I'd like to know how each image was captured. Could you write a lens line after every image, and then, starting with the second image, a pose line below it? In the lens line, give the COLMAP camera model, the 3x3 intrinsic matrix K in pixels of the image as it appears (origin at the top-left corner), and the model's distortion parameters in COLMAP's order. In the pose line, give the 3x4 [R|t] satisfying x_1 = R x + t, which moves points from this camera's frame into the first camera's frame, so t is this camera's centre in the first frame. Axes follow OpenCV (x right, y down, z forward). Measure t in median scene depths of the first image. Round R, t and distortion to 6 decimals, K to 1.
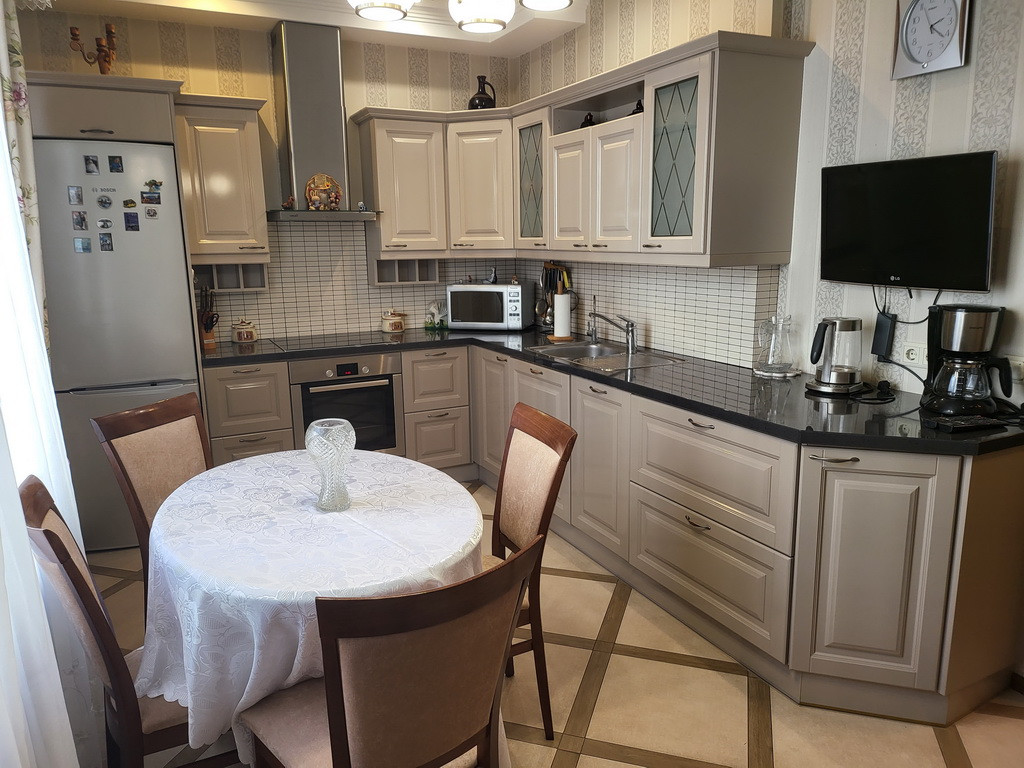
lens RADIAL K [[735.0, 0, 511.2], [0, 735.0, 384.0], [0, 0, 1]] dist [0.025100, -0.004430]
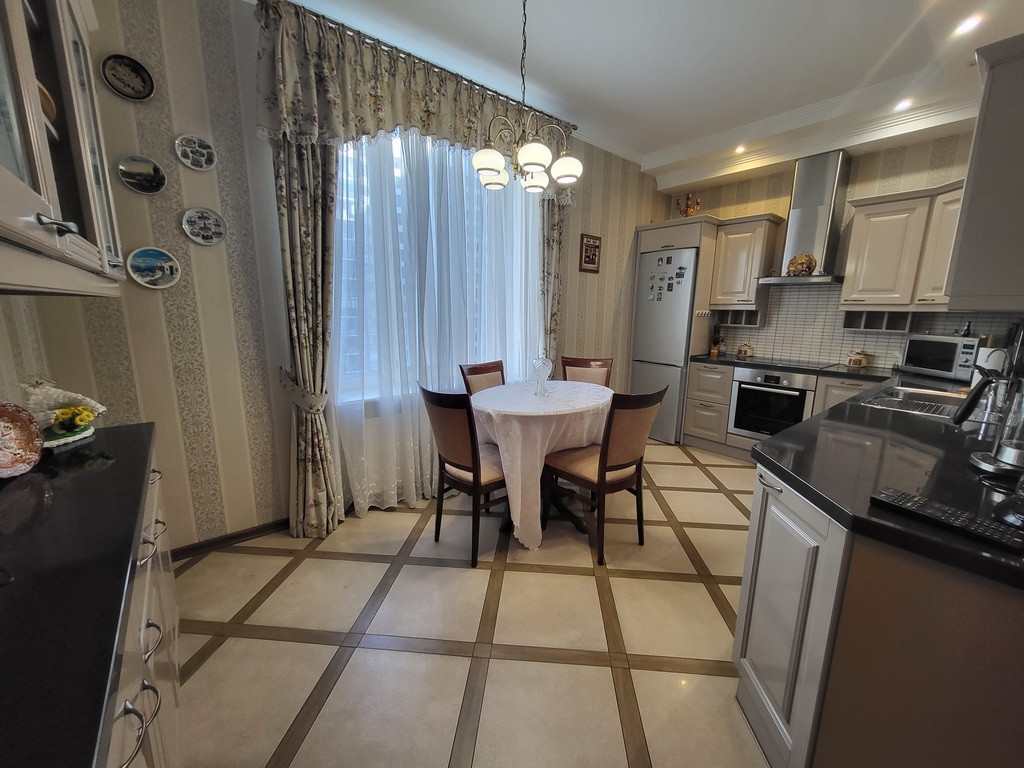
lens RADIAL K [[404.9, 0, 510.3], [0, 404.9, 386.1], [0, 0, 1]] dist [-0.000770, -0.000178]
pose [[0.220240, 0.197994, -0.955140, 0.543818], [-0.208785, 0.966059, 0.152115, -0.024167], [0.952840, 0.165917, 0.254103, 0.306083]]
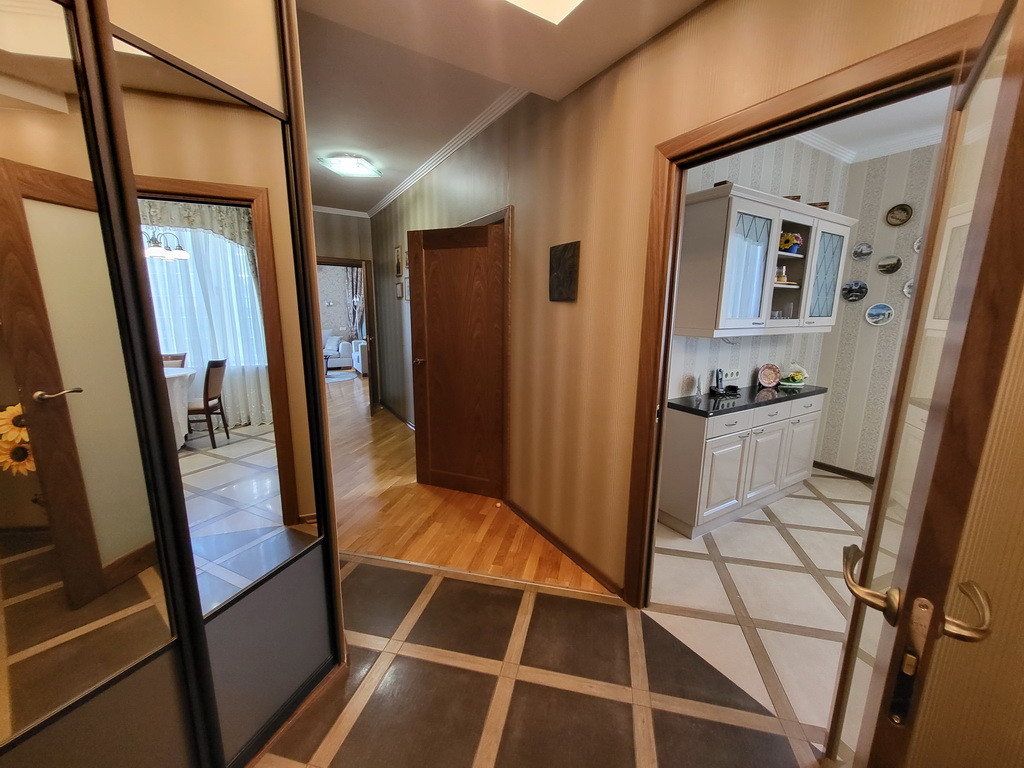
lens RADIAL K [[404.9, 0, 511.6], [0, 404.9, 386.0], [0, 0, 1]] dist [-0.000770, -0.000178]
pose [[-0.996548, 0.013000, -0.081999, 0.888956], [-0.019195, 0.924831, 0.379893, -0.200904], [0.080774, 0.380155, -0.921389, 0.901119]]
